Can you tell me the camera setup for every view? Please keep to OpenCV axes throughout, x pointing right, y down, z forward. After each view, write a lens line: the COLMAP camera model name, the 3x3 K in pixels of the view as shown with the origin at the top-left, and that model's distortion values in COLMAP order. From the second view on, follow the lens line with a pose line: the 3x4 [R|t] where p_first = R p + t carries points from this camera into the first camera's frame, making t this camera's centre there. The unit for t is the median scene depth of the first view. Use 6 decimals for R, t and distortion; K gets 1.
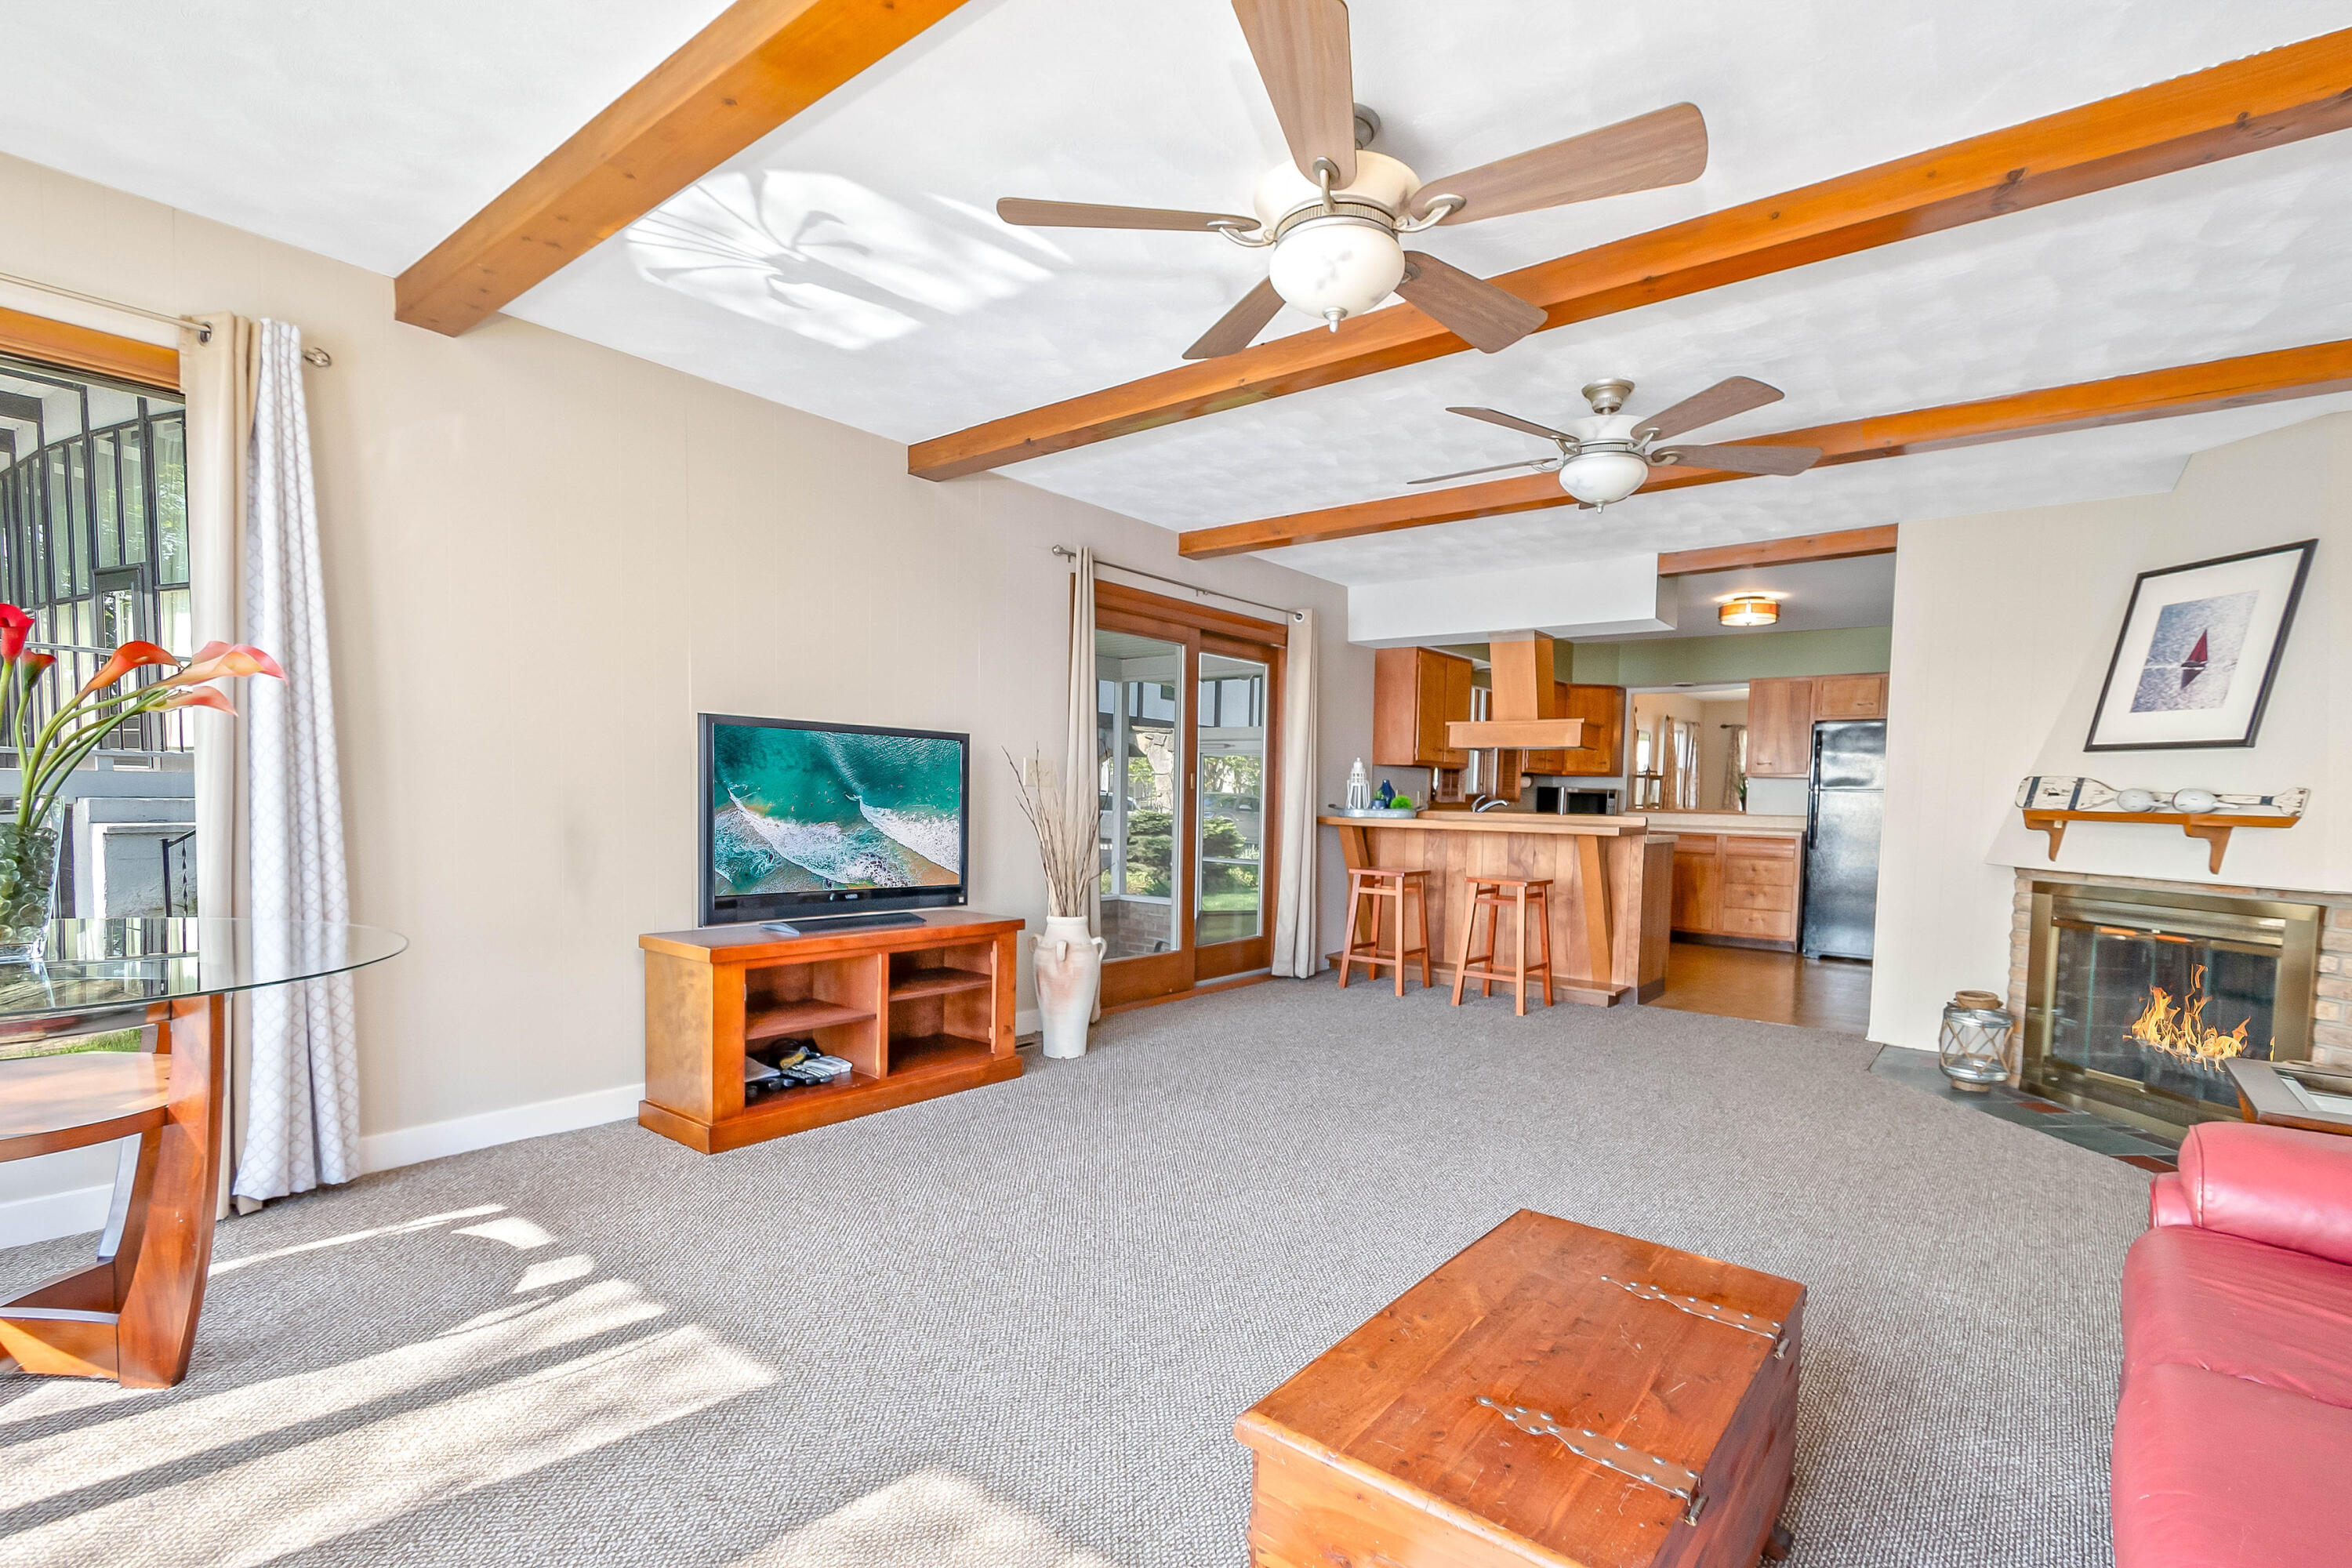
lens RADIAL K [[1083.9, 0, 1172.7], [0, 1083.9, 863.2], [0, 0, 1]] dist [0.000533, 0.000030]
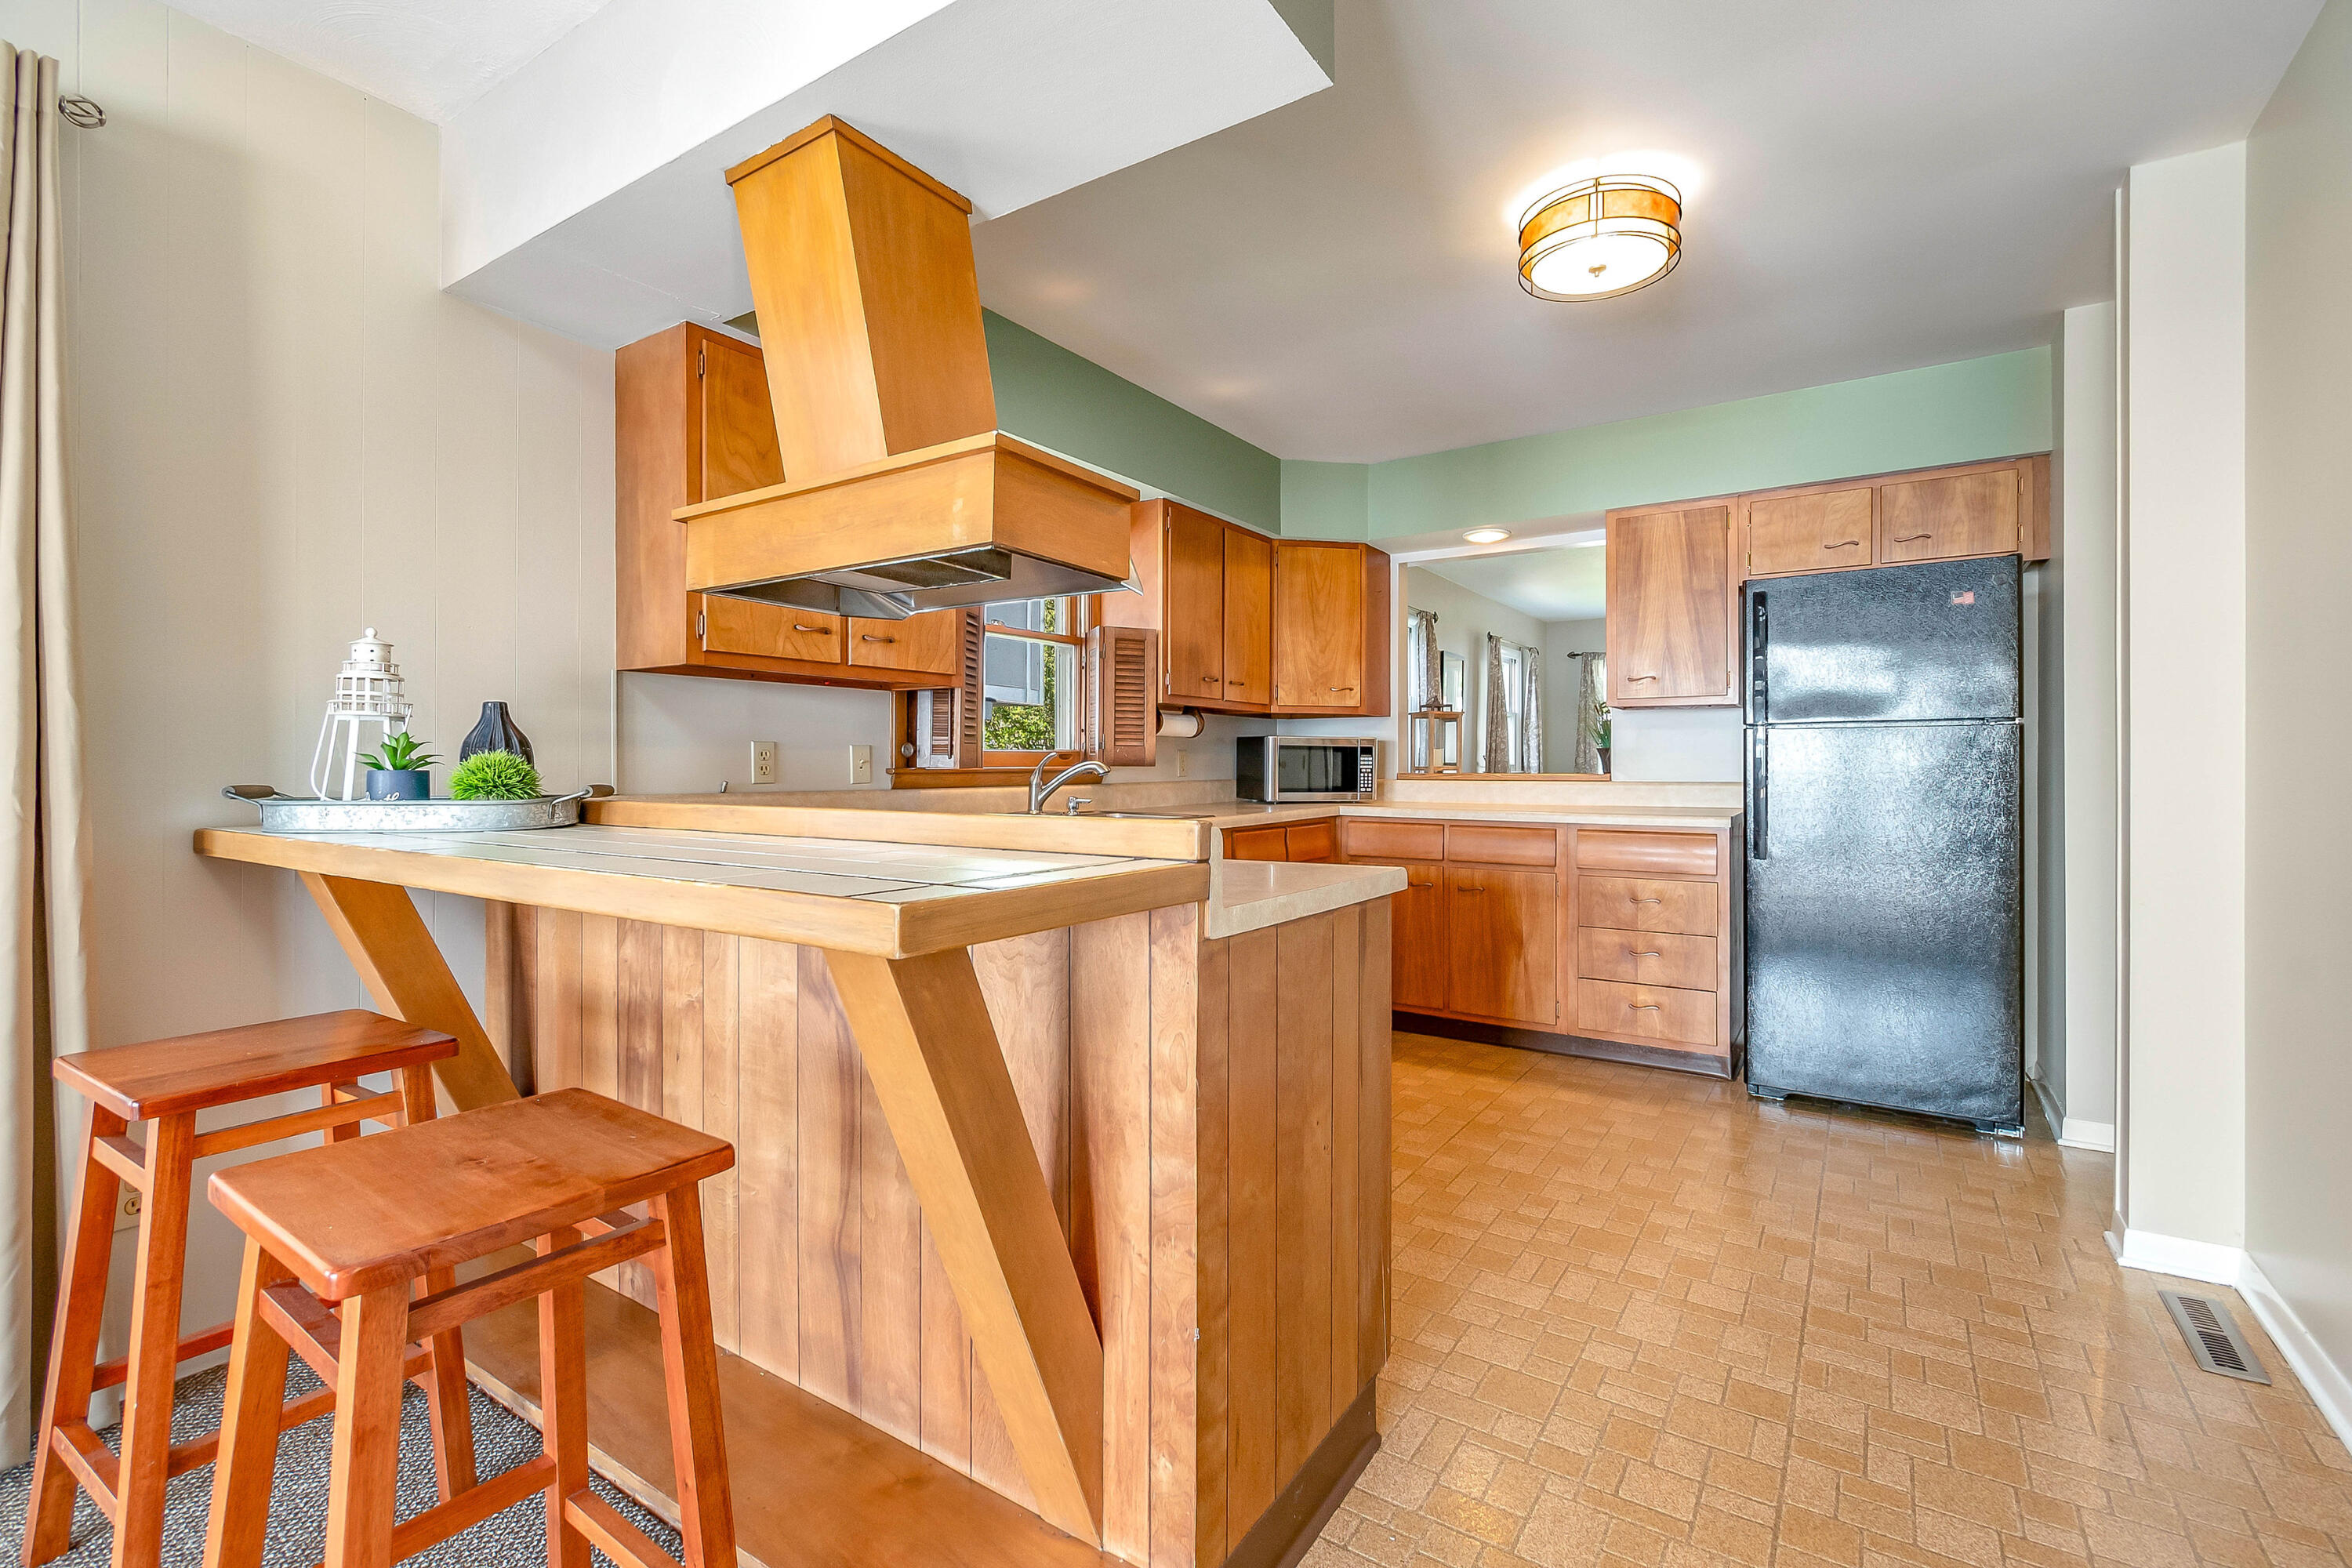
lens RADIAL K [[1047.8, 0, 1170.2], [0, 1047.8, 773.0], [0, 0, 1]] dist [0.001121, -0.012684]
pose [[0.995440, -0.020466, 0.093167, 0.287508], [0.025560, 0.998223, -0.053822, -0.029040], [-0.091900, 0.055958, 0.994195, 0.550154]]
